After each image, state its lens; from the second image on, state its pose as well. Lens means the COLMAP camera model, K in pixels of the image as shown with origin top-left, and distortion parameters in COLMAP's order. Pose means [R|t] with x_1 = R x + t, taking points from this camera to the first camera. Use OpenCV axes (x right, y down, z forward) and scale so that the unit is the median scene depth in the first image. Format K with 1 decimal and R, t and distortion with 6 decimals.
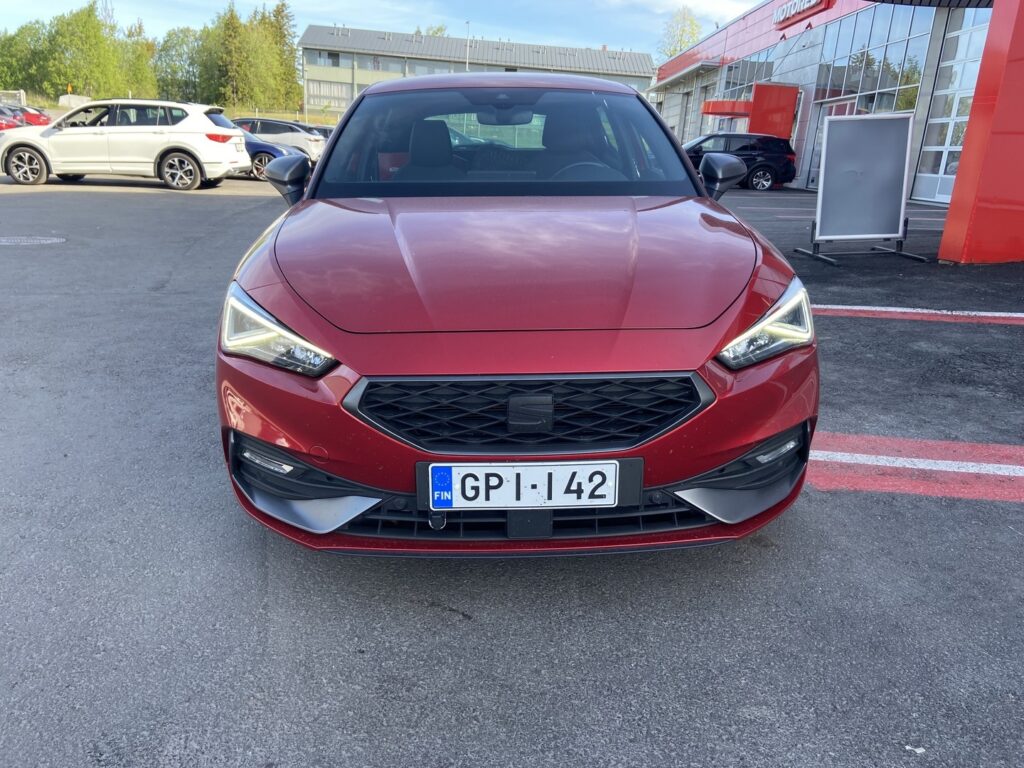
lens RADIAL K [[774.7, 0, 512.0], [0, 774.7, 384.0], [0, 0, 1]] dist [0.133912, -0.180645]
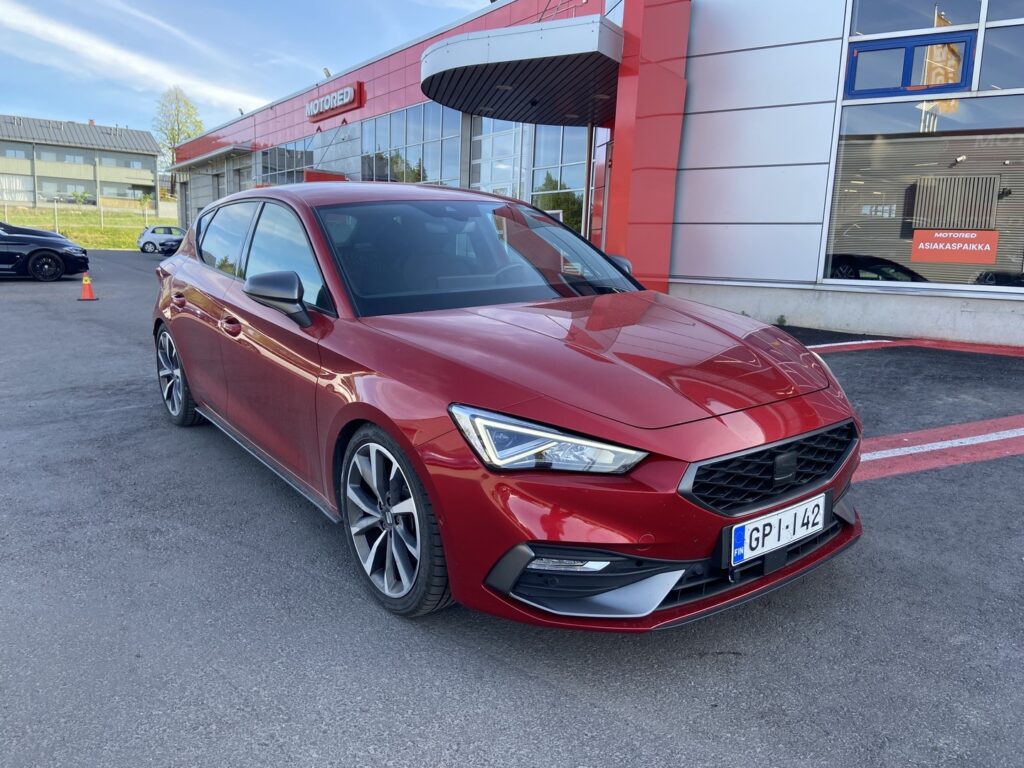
lens RADIAL K [[774.7, 0, 512.0], [0, 774.7, 384.0], [0, 0, 1]] dist [0.133912, -0.180645]
pose [[0.824723, -0.127458, 0.550987, -0.994866], [0.177393, 0.983405, -0.038036, -0.124057], [-0.536995, 0.129111, 0.833647, 0.143534]]
